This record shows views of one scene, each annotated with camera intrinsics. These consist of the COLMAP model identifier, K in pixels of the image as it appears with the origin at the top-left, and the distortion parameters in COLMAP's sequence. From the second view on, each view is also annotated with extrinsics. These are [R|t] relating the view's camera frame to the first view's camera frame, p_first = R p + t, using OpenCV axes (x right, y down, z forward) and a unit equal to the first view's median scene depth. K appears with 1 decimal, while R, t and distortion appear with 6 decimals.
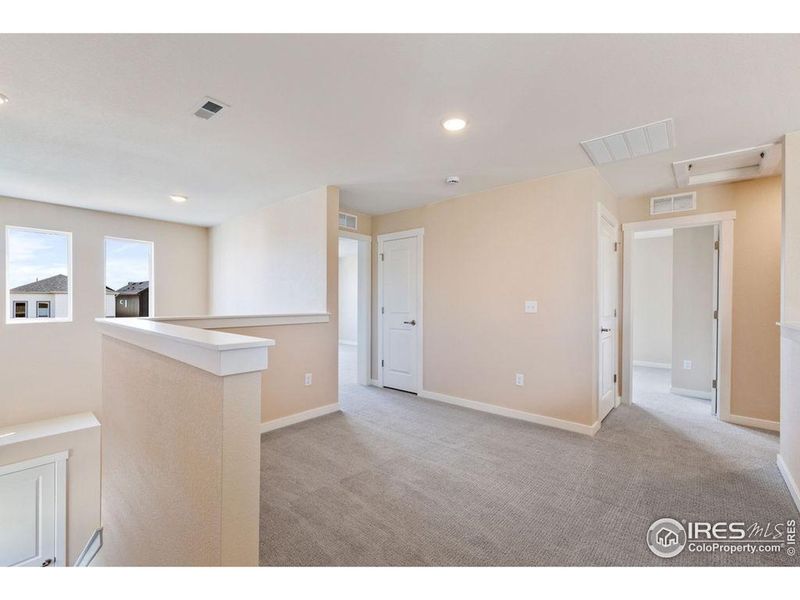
lens RADIAL K [[346.3, 0, 398.8], [0, 346.3, 302.2], [0, 0, 1]] dist [0.003702, -0.001056]
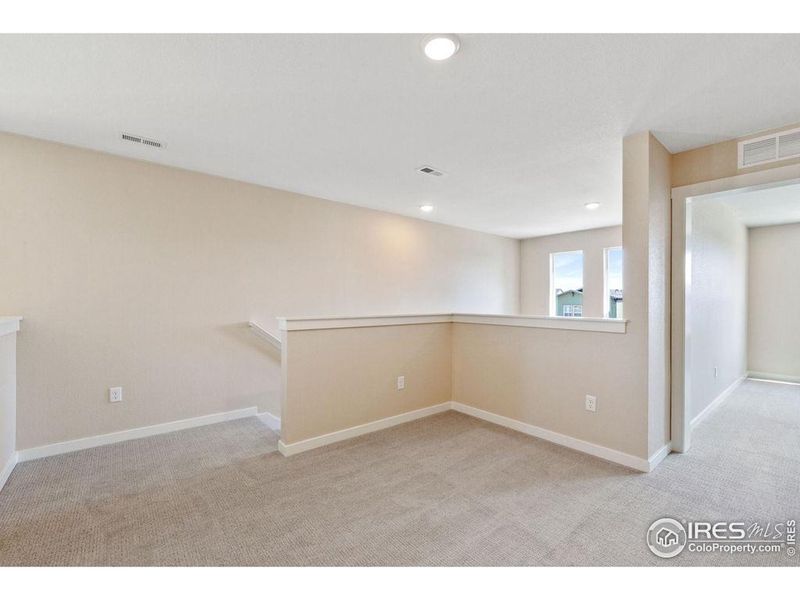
lens RADIAL K [[346.3, 0, 398.4], [0, 346.3, 299.2], [0, 0, 1]] dist [0.003702, -0.001056]
pose [[-0.168767, -0.009293, -0.985612, 0.625783], [-0.005644, 0.999948, -0.008462, -0.003272], [0.985640, 0.004135, -0.168810, 0.748891]]
